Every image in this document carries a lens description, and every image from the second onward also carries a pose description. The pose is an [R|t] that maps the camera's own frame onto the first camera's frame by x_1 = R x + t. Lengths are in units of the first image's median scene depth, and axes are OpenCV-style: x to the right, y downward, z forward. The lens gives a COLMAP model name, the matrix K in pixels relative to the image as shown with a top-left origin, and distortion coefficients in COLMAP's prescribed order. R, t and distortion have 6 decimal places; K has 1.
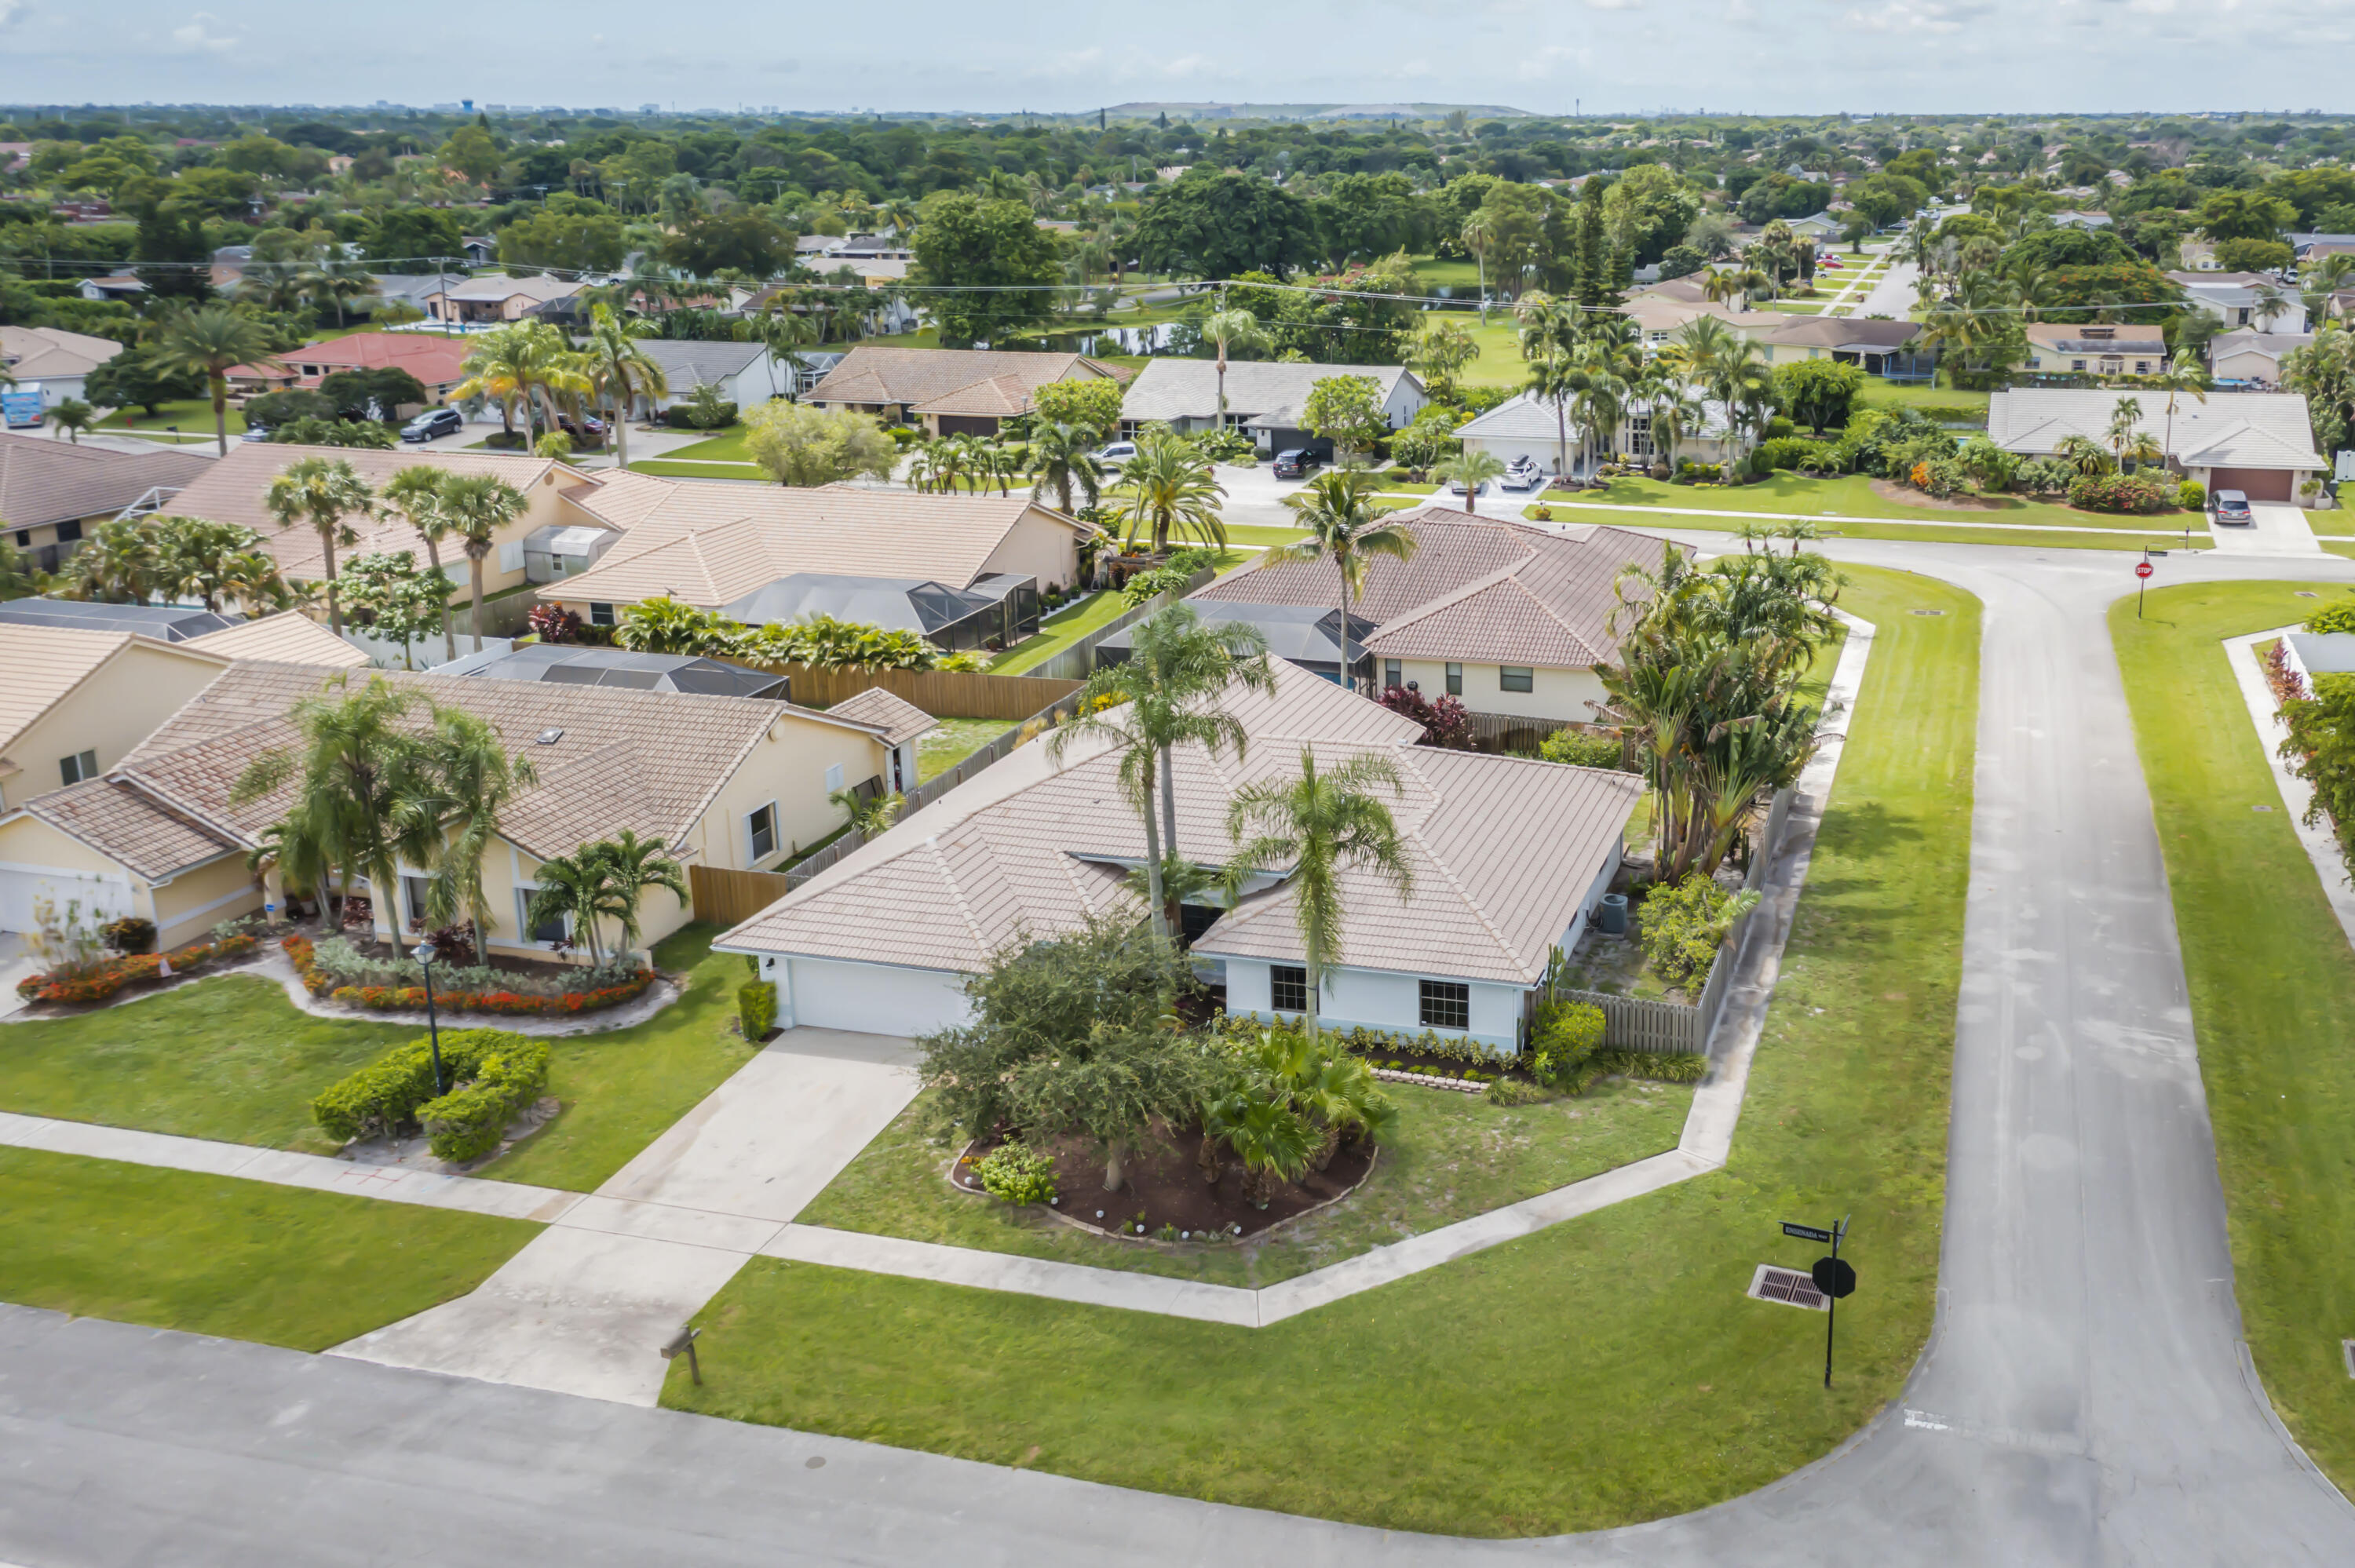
lens RADIAL K [[1908.4, 0, 1525.2], [0, 1908.4, 779.3], [0, 0, 1]] dist [0.026954, 0.003503]
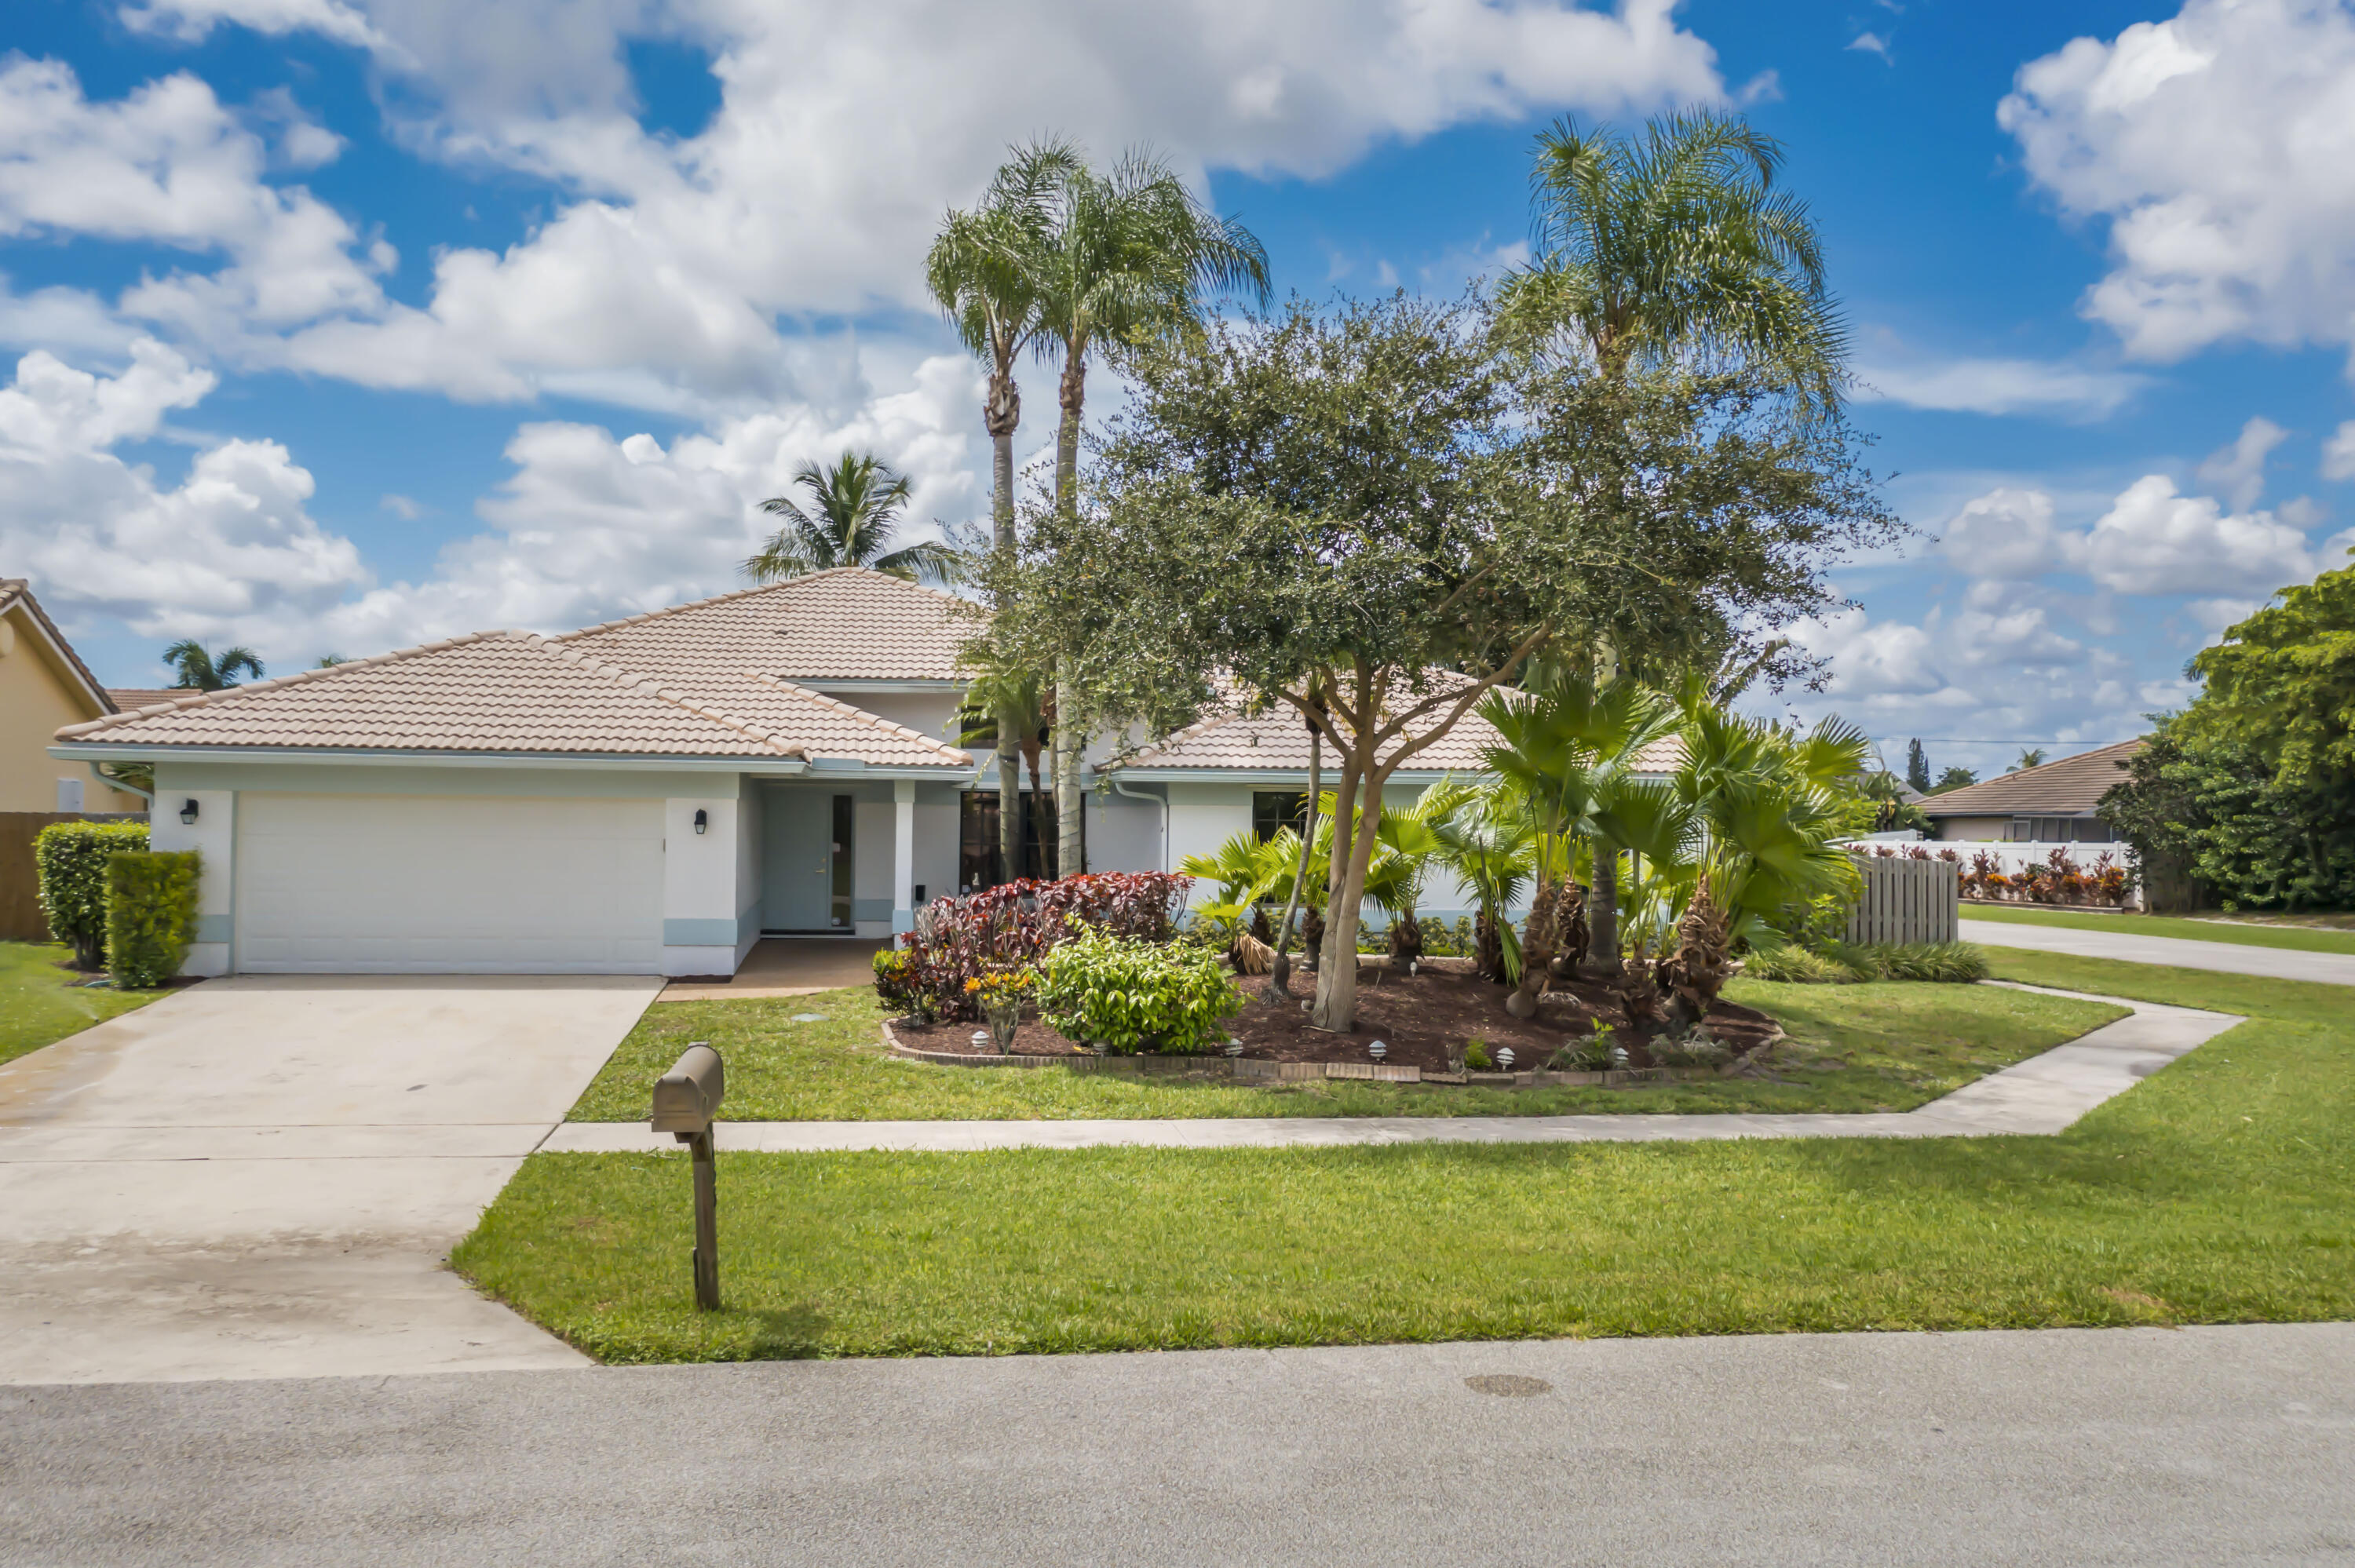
lens RADIAL K [[1841.2, 0, 1102.1], [0, 1841.2, 833.1], [0, 0, 1]] dist [-0.004802, -0.003520]
pose [[0.935649, 0.007662, 0.352850, -0.228008], [0.106748, 0.946794, -0.303623, 0.163151], [-0.336402, 0.321750, 0.885048, 0.366052]]
